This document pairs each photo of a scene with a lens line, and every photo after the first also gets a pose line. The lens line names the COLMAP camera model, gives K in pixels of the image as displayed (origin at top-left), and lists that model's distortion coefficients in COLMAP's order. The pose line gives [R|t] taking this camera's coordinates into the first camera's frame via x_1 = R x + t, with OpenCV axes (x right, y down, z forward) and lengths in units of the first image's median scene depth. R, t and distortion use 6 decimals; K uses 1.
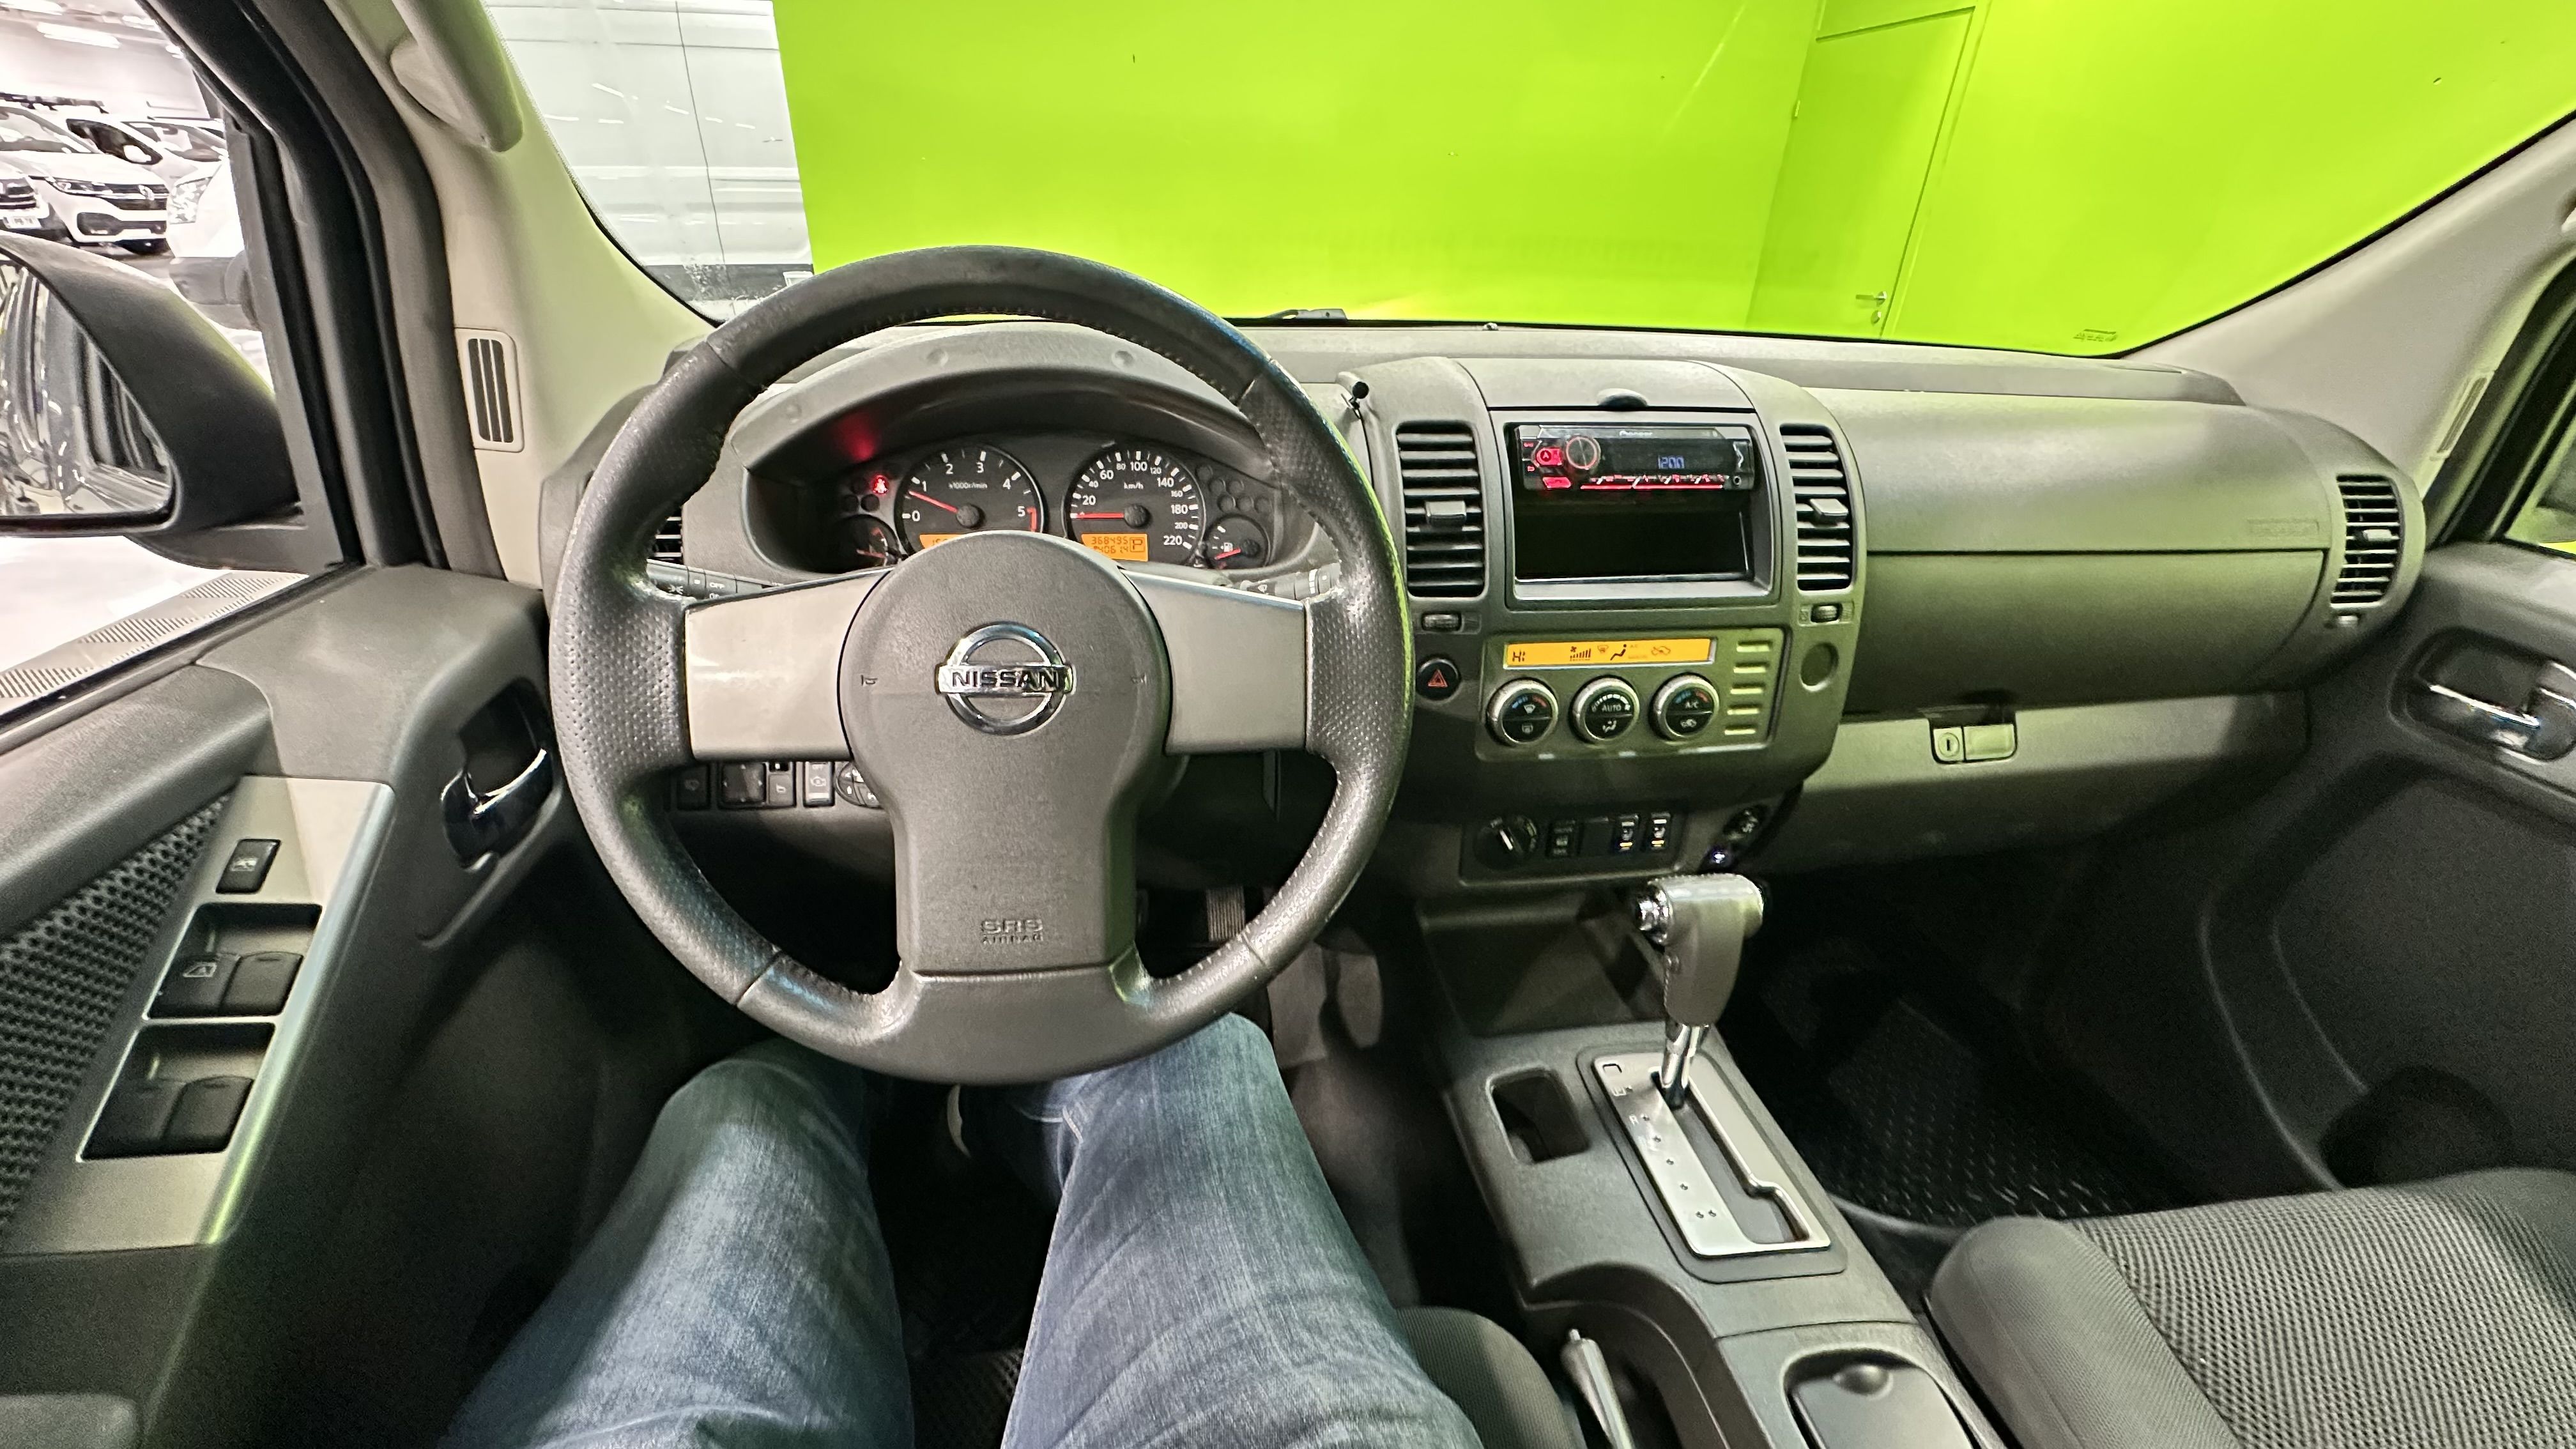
lens RADIAL K [[1035.6, 0, 1288.3], [0, 1035.6, 715.6], [0, 0, 1]] dist [-0.003480, 0.000192]
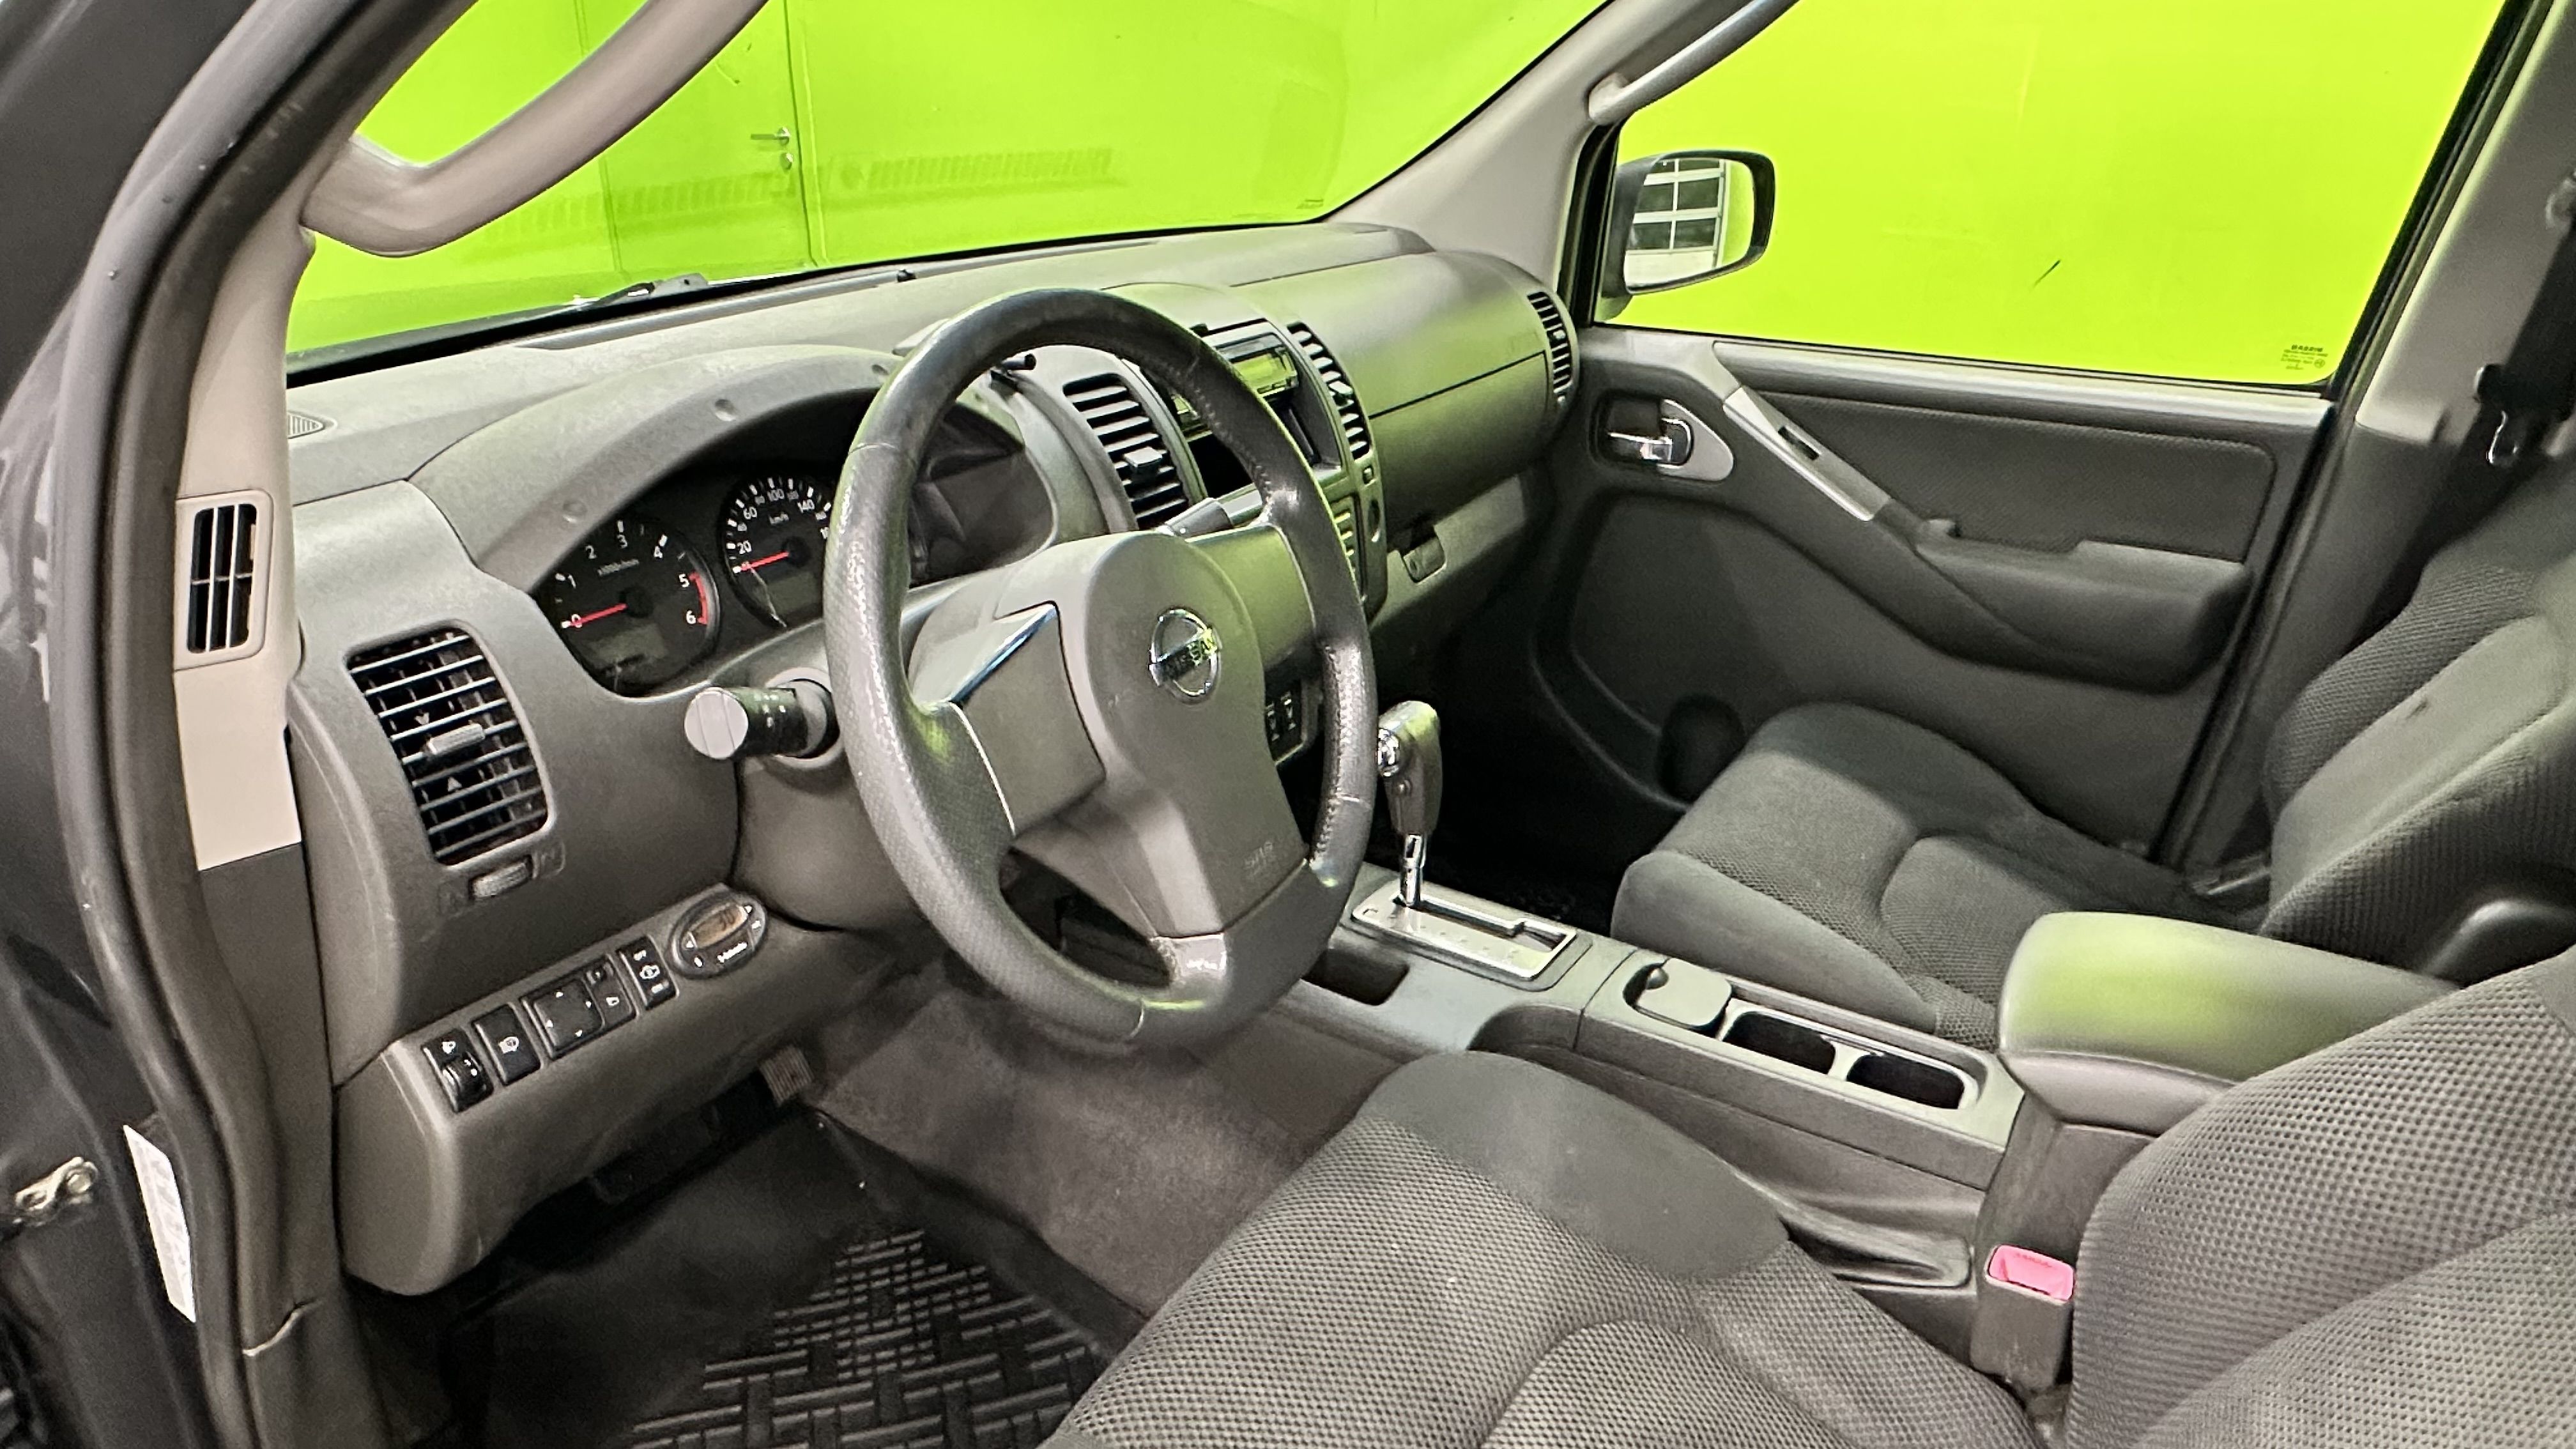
lens RADIAL K [[1600.7, 0, 1284.9], [0, 1600.7, 726.9], [0, 0, 1]] dist [0.001040, 0.000445]
pose [[0.649421, -0.329758, 0.685209, -0.834251], [0.344794, 0.930824, 0.121174, -0.079507], [-0.677767, 0.157563, 0.718196, -0.192936]]
